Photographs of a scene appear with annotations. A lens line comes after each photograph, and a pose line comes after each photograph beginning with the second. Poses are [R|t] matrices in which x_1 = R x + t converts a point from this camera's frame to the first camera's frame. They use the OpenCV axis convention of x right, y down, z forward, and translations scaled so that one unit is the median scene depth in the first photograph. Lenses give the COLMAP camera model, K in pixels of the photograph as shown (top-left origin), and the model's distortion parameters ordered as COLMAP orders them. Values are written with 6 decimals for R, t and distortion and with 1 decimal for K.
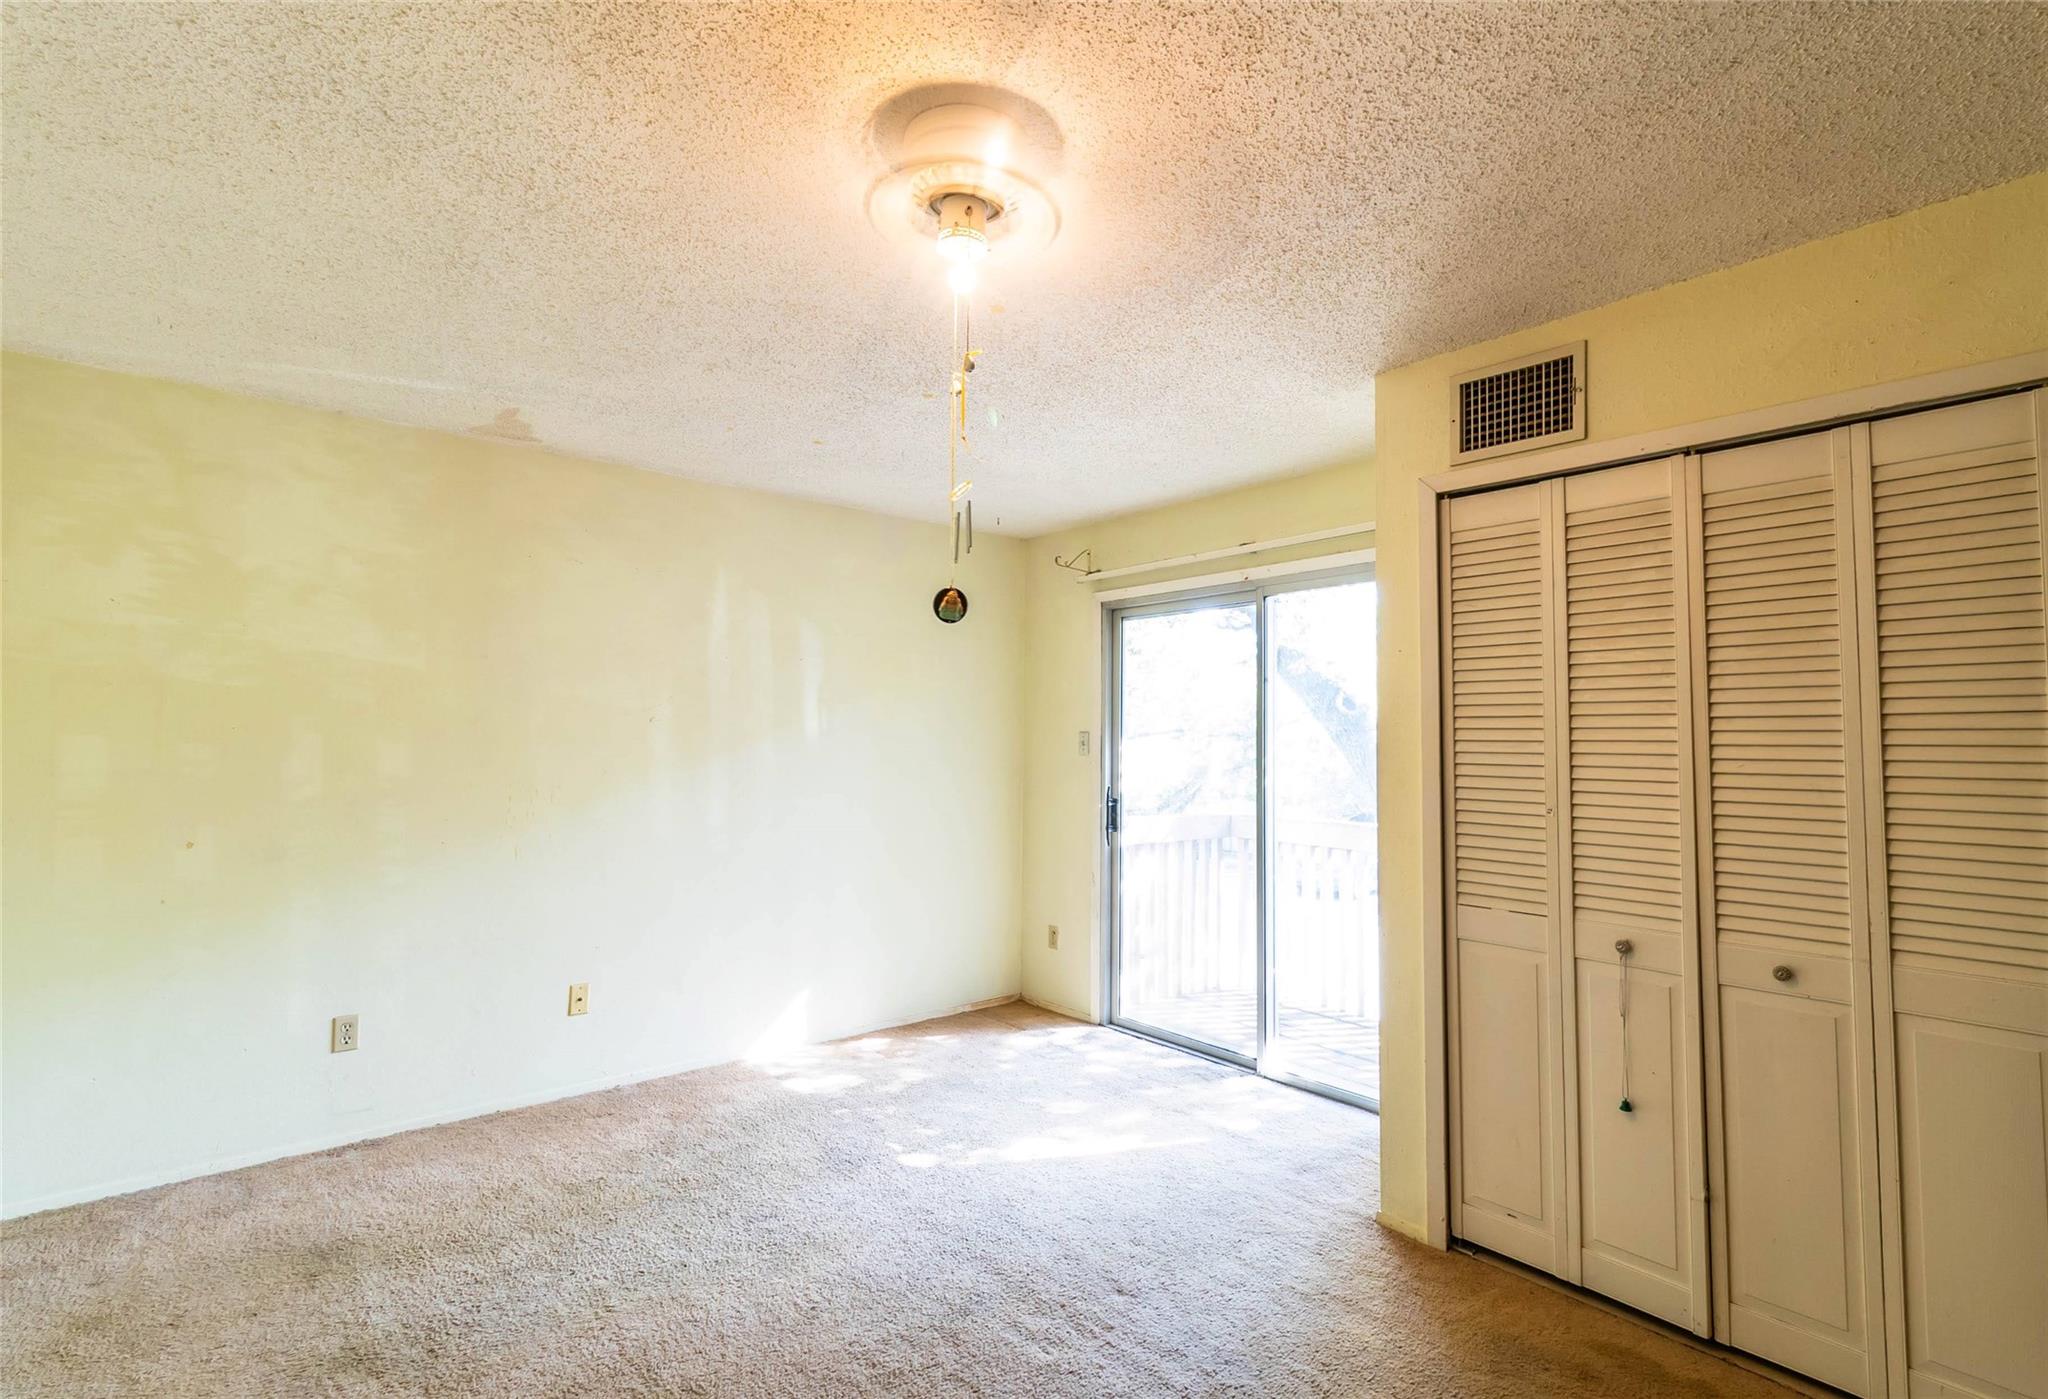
lens RADIAL K [[975.8, 0, 1023.7], [0, 975.8, 705.5], [0, 0, 1]] dist [0.000005, -0.000386]
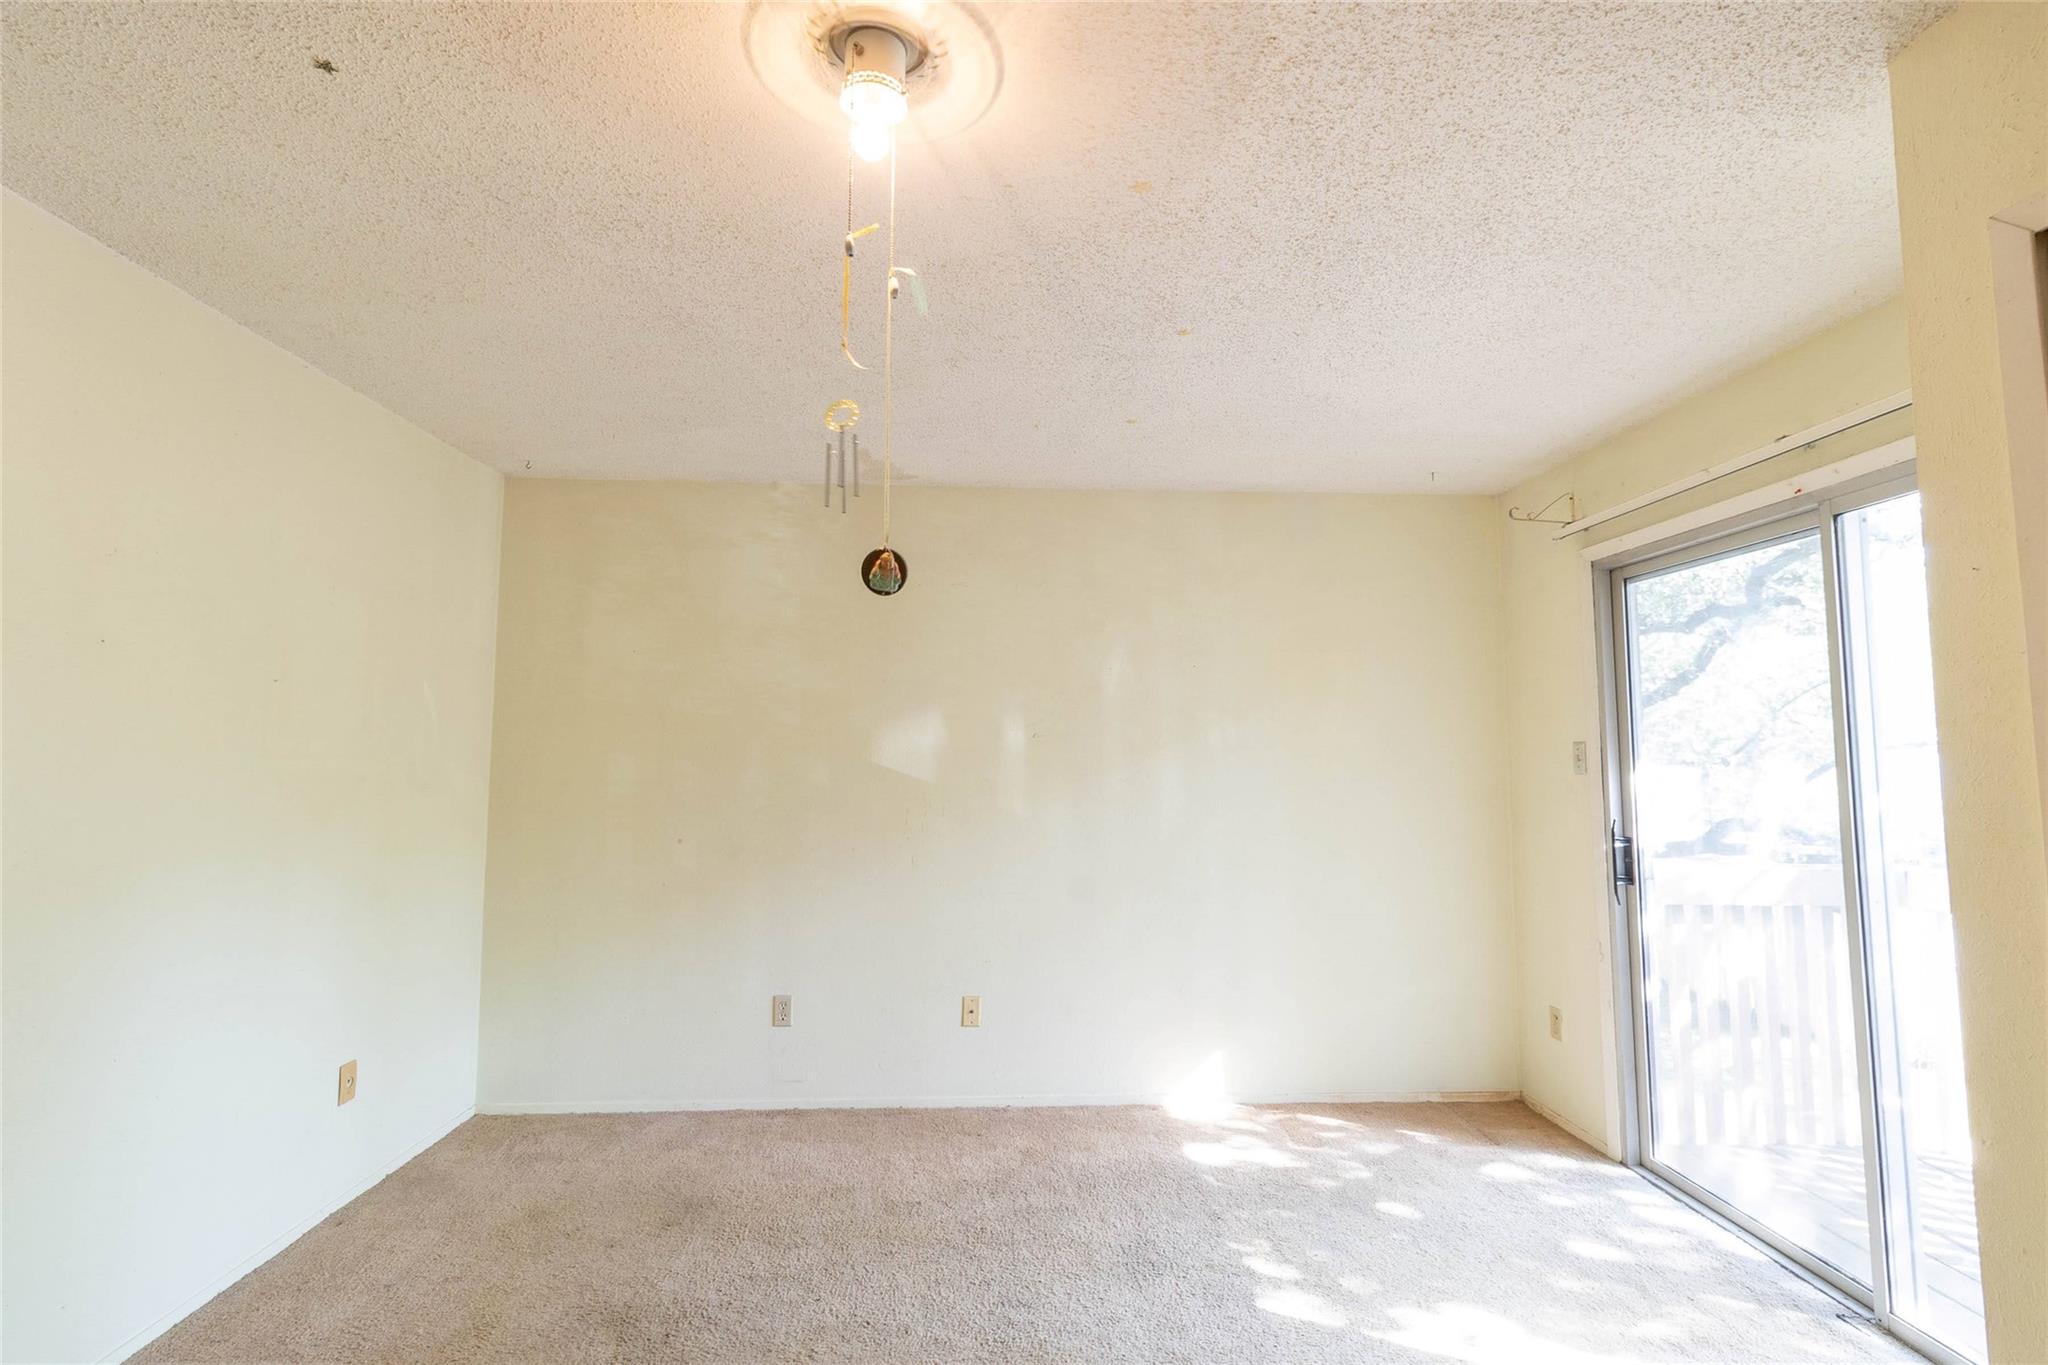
lens RADIAL K [[959.2, 0, 1024.0], [0, 959.2, 682.5], [0, 0, 1]] dist [0.001603, -0.000638]
pose [[0.792581, -0.050675, -0.607658, 0.204052], [0.024695, 0.998391, -0.051049, 0.010352], [0.609267, 0.025454, 0.792557, 0.220093]]
